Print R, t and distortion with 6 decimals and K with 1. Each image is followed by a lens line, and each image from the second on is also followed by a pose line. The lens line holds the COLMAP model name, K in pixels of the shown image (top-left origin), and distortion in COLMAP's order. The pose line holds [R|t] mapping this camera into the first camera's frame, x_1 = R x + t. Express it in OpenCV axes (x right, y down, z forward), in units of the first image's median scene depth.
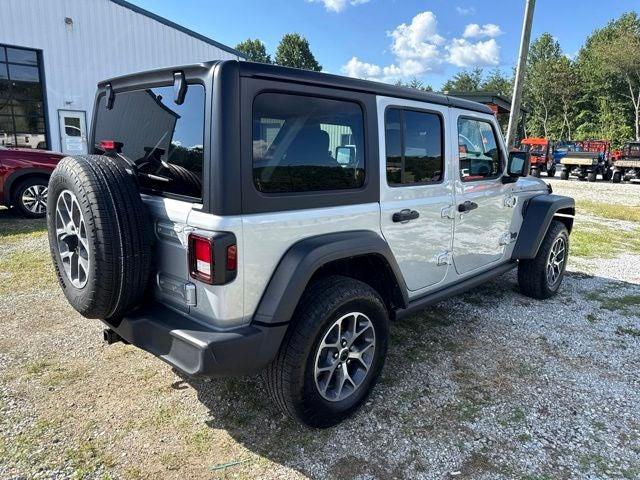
lens RADIAL K [[462.5, 0, 322.7], [0, 462.5, 246.3], [0, 0, 1]] dist [0.038978, -0.043056]
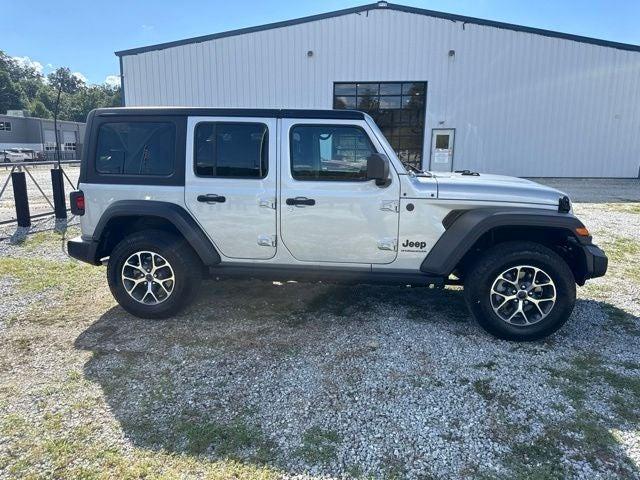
lens RADIAL K [[462.5, 0, 317.3], [0, 462.5, 241.0], [0, 0, 1]] dist [0.038978, -0.043056]
pose [[0.593426, 0.137517, -0.793054, 1.253029], [-0.169958, 0.984489, 0.043535, -0.046188], [0.786740, 0.108951, 0.607594, 0.344403]]
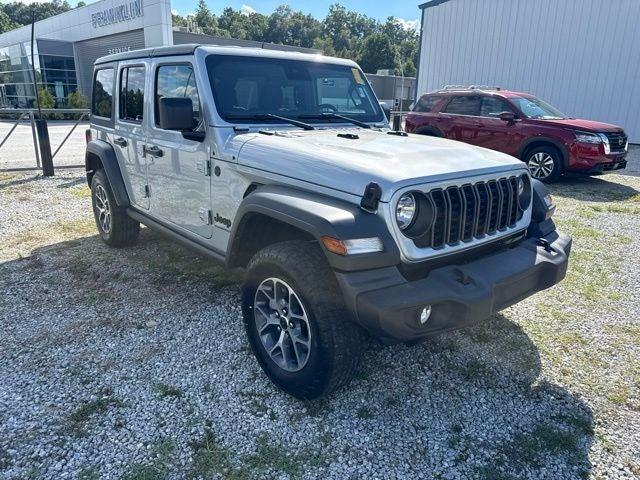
lens RADIAL K [[462.5, 0, 320.4], [0, 462.5, 242.0], [0, 0, 1]] dist [0.038978, -0.043056]
pose [[-0.107193, 0.264418, -0.958432, 1.329686], [-0.247448, 0.926559, 0.283300, -0.285458], [0.962953, 0.267530, -0.033891, 1.441062]]
